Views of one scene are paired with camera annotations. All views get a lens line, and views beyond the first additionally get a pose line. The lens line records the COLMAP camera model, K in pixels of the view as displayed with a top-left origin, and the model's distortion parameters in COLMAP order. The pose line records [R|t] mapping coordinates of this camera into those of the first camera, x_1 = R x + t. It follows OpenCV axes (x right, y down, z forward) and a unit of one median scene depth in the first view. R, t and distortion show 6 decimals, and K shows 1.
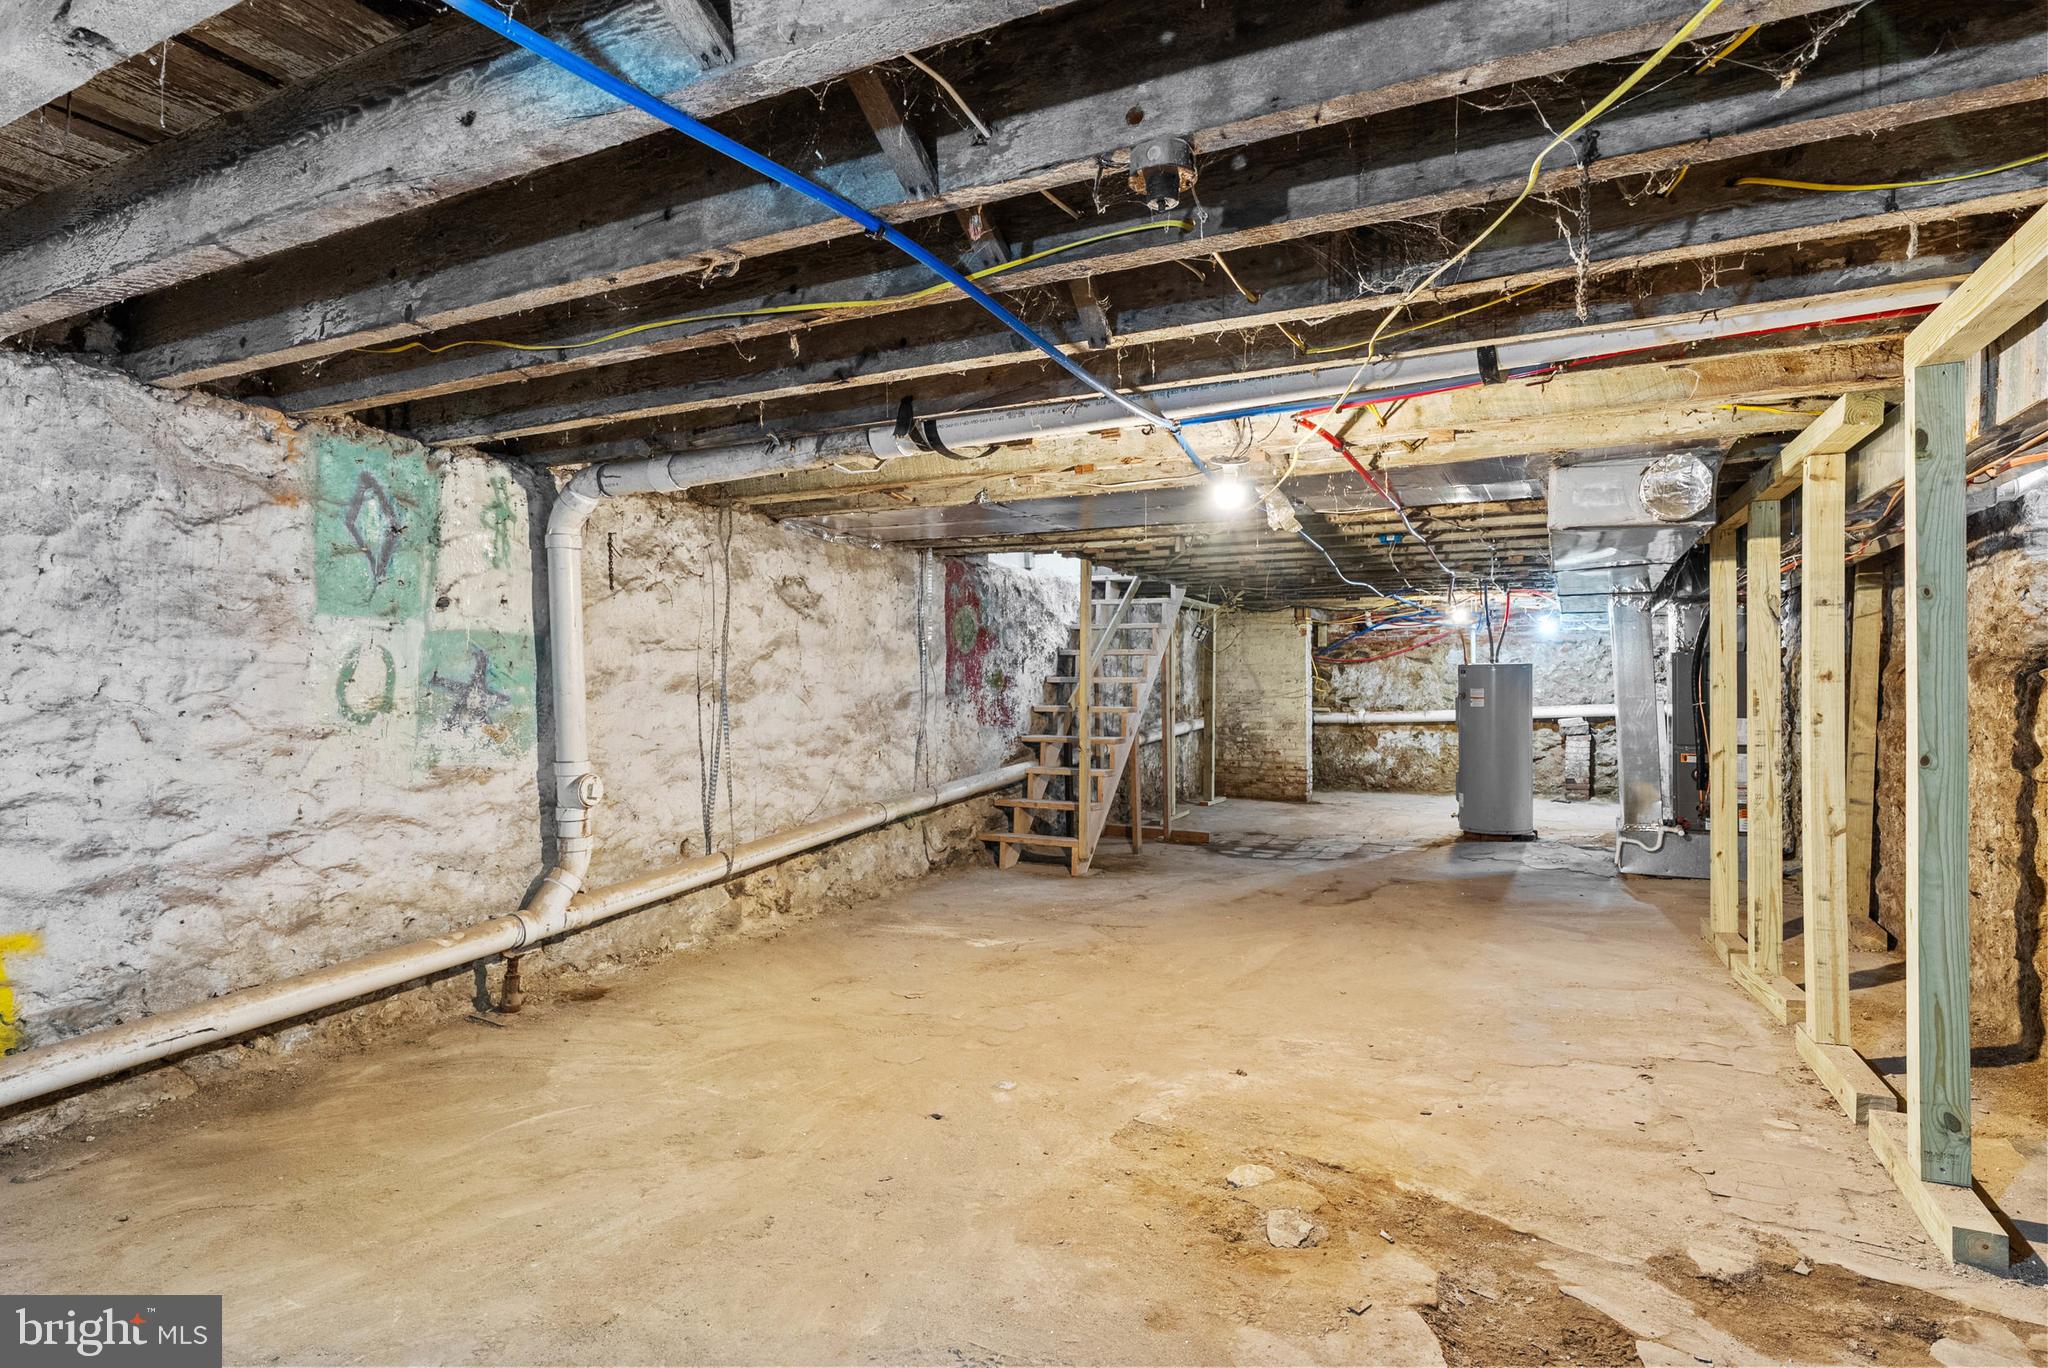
lens RADIAL K [[1035.2, 0, 1024.0], [0, 1035.2, 684.0], [0, 0, 1]] dist [-0.000745, -0.000322]
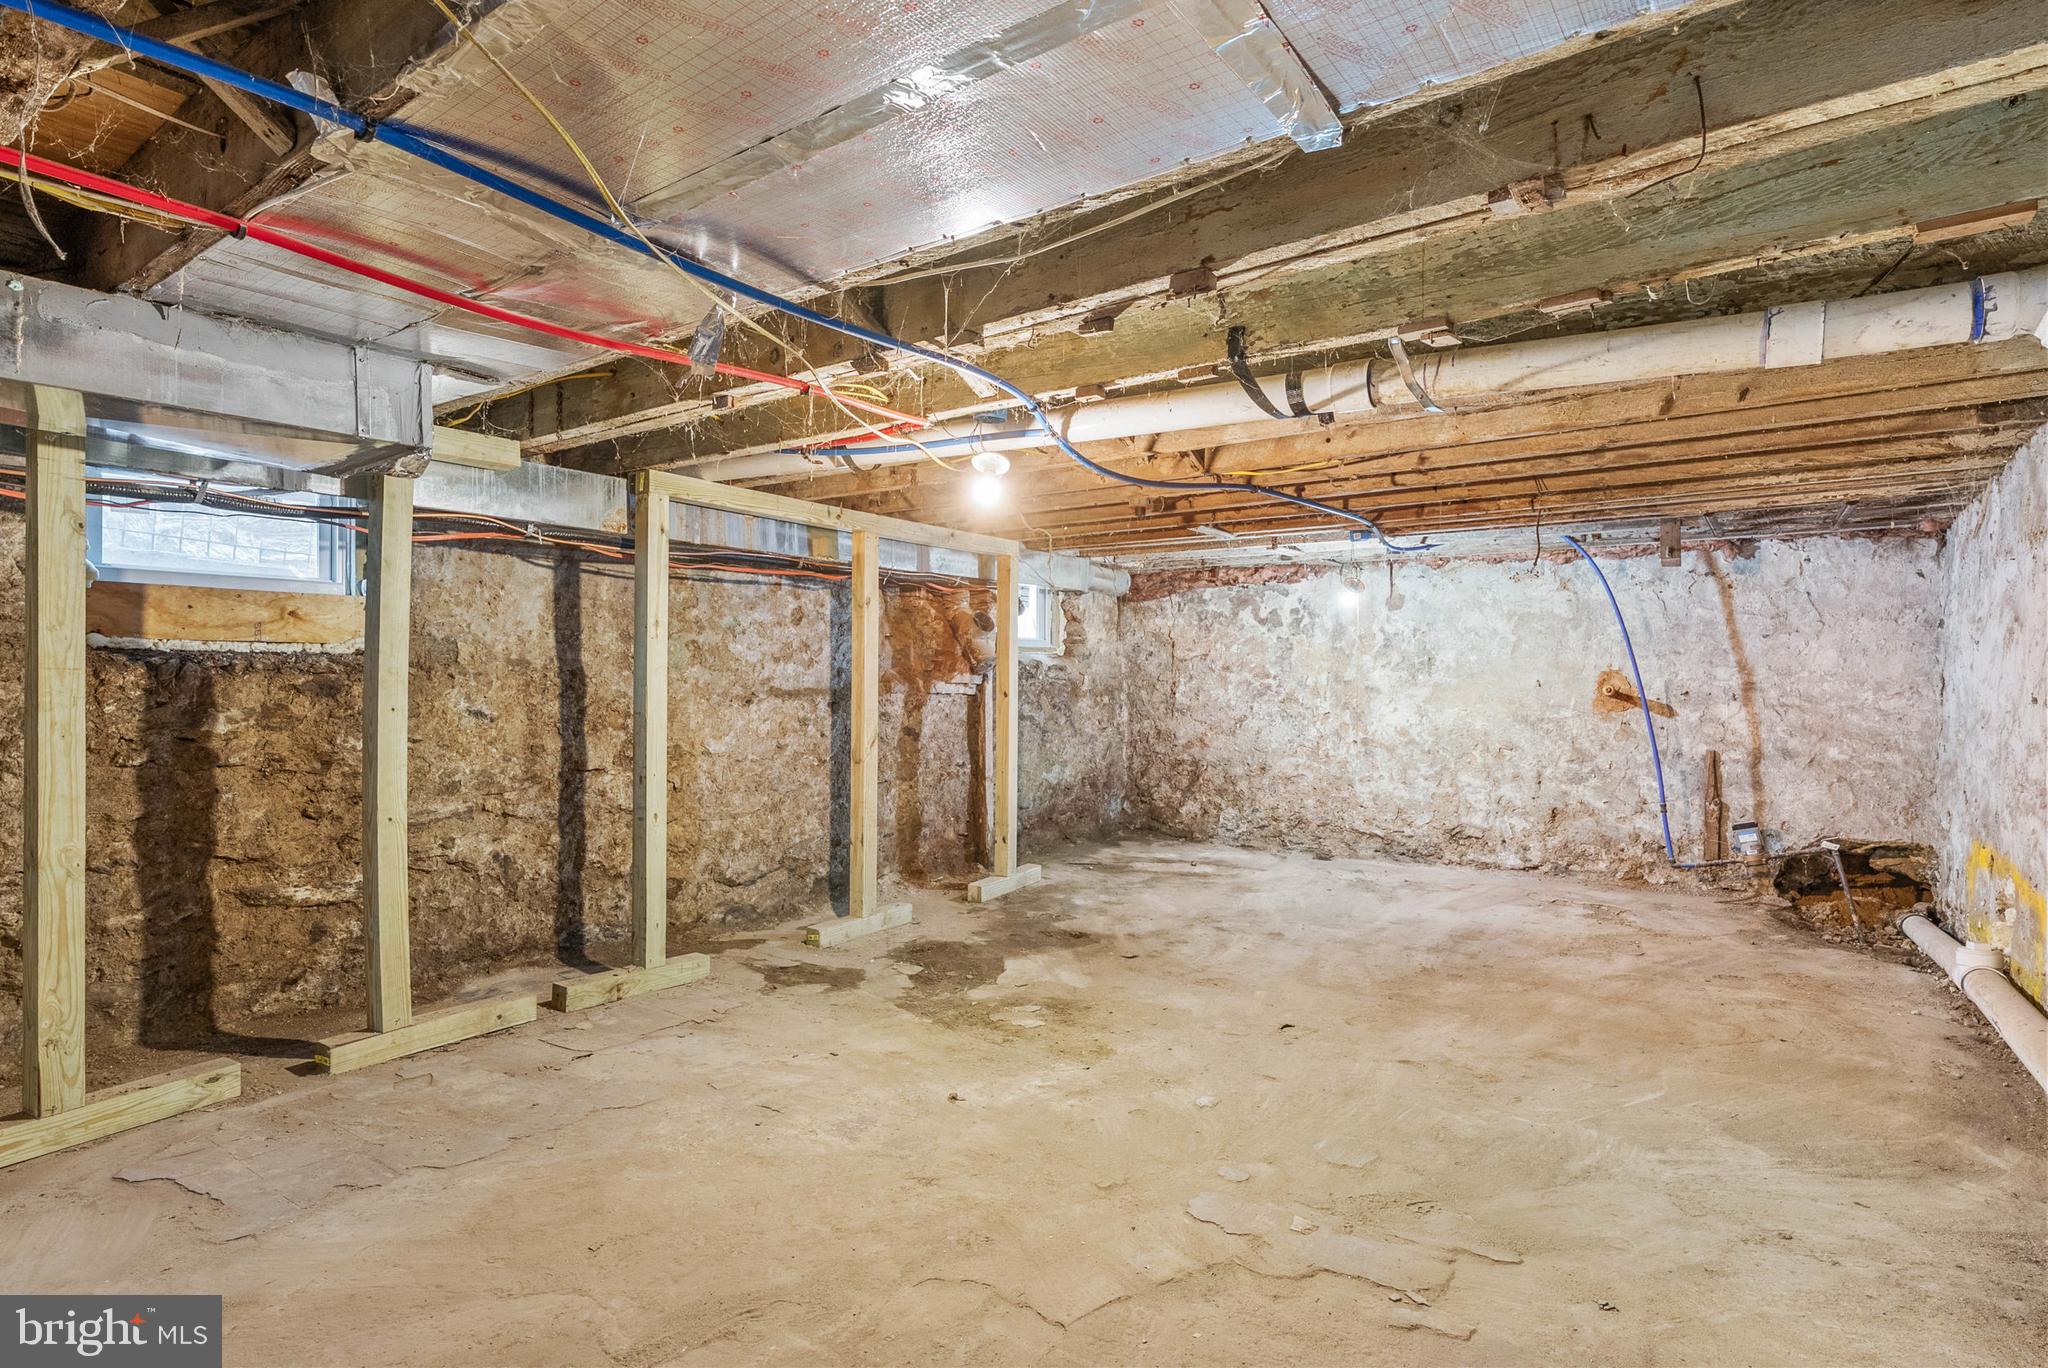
lens RADIAL K [[1035.2, 0, 1024.0], [0, 1035.2, 684.0], [0, 0, 1]] dist [-0.000745, -0.000322]
pose [[-0.988576, -0.008268, 0.150497, 0.009335], [-0.008366, 0.999965, -0.000016, 0.001248], [-0.150491, -0.001275, -0.988611, 2.003085]]
